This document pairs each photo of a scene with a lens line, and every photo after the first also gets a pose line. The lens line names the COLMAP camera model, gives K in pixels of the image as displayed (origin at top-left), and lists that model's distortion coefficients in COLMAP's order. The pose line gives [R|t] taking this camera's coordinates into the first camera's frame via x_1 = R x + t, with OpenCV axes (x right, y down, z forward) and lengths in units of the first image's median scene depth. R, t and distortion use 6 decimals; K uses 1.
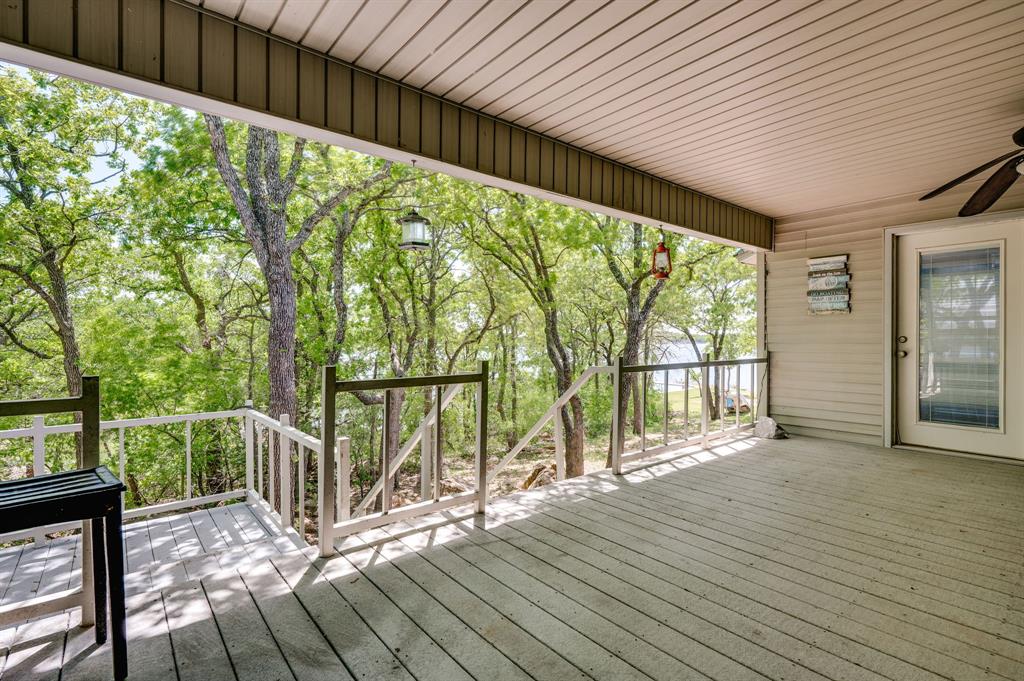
lens RADIAL K [[477.7, 0, 512.0], [0, 477.7, 340.5], [0, 0, 1]] dist [0.000497, 0.000014]
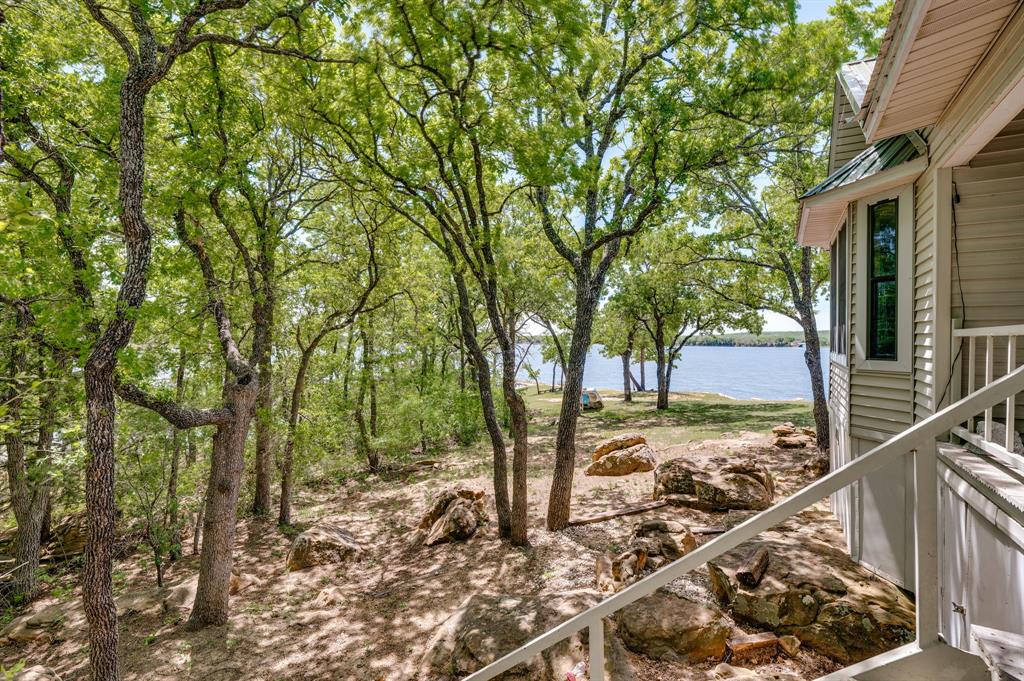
lens RADIAL K [[484.7, 0, 512.0], [0, 484.7, 340.5], [0, 0, 1]] dist [-0.000777, -0.000263]
pose [[0.932078, 0.009491, 0.362134, -0.140590], [-0.009229, 0.999954, -0.002453, 0.030258], [-0.362141, -0.001055, 0.932123, 0.316872]]
